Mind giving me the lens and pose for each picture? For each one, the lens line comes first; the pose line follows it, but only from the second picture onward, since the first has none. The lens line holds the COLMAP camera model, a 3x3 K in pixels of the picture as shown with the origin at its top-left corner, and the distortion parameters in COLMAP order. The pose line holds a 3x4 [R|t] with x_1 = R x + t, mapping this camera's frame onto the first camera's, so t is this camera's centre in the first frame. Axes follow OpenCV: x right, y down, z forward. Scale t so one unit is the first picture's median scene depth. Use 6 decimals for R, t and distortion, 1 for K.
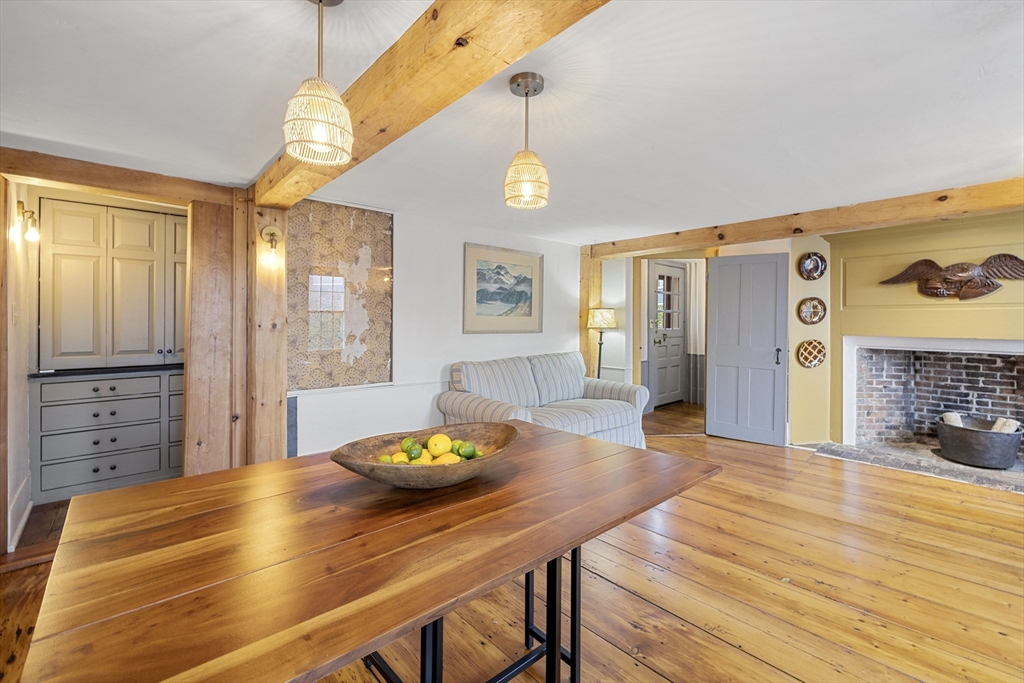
lens RADIAL K [[436.5, 0, 512.3], [0, 436.5, 320.9], [0, 0, 1]] dist [-0.001600, 0.000781]
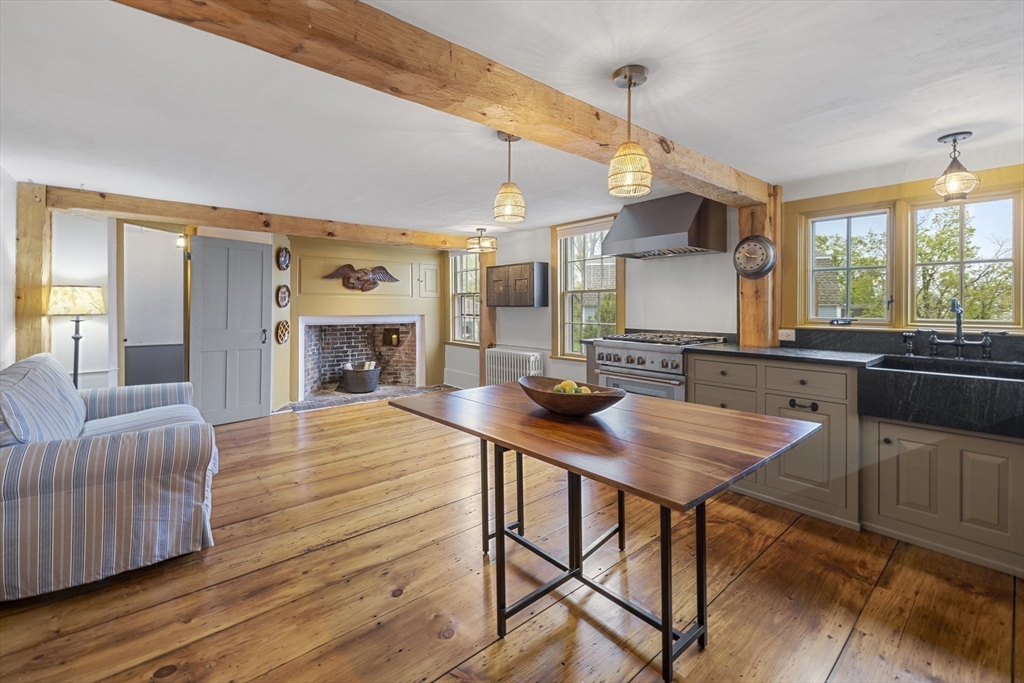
lens RADIAL K [[436.5, 0, 507.1], [0, 436.5, 304.0], [0, 0, 1]] dist [-0.001600, 0.000781]
pose [[0.037305, 0.002340, 0.999301, -0.505596], [0.001019, 0.999997, -0.002380, 0.002365], [-0.999303, 0.001107, 0.037302, 0.353749]]
